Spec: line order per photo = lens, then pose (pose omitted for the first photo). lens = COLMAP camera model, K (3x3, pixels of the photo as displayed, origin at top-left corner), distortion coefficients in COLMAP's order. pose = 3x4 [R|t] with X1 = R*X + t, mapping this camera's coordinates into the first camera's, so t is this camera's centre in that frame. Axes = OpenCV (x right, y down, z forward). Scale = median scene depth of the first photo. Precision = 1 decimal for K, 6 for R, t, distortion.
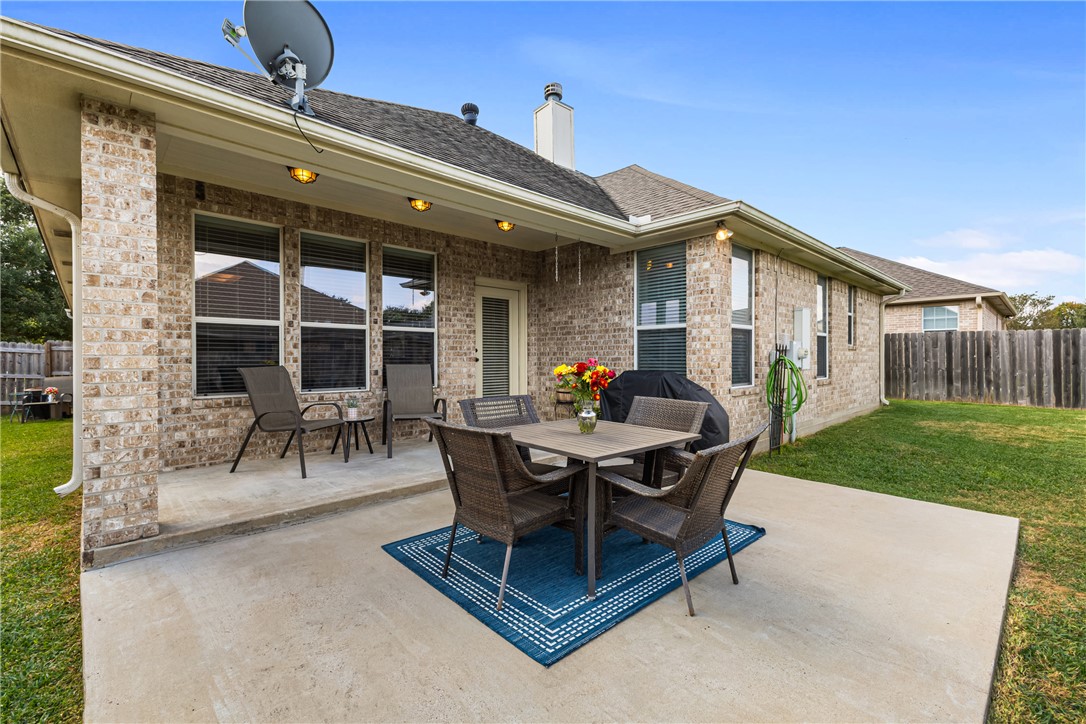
lens RADIAL K [[472.5, 0, 542.6], [0, 472.5, 359.5], [0, 0, 1]] dist [0.008635, 0.000283]
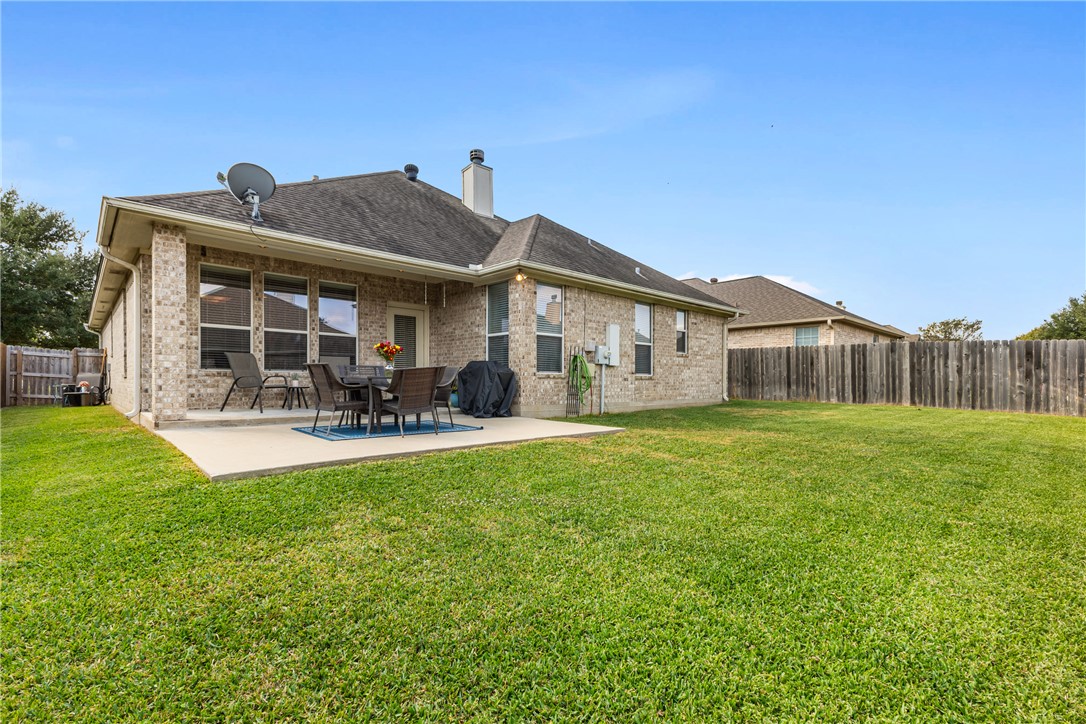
lens RADIAL K [[472.5, 0, 542.1], [0, 472.5, 383.8], [0, 0, 1]] dist [0.008635, 0.000283]
pose [[0.999918, 0.007137, 0.010589, 0.401875], [-0.007189, 0.999962, 0.004866, 0.091160], [-0.010554, -0.004942, 0.999932, -0.600772]]
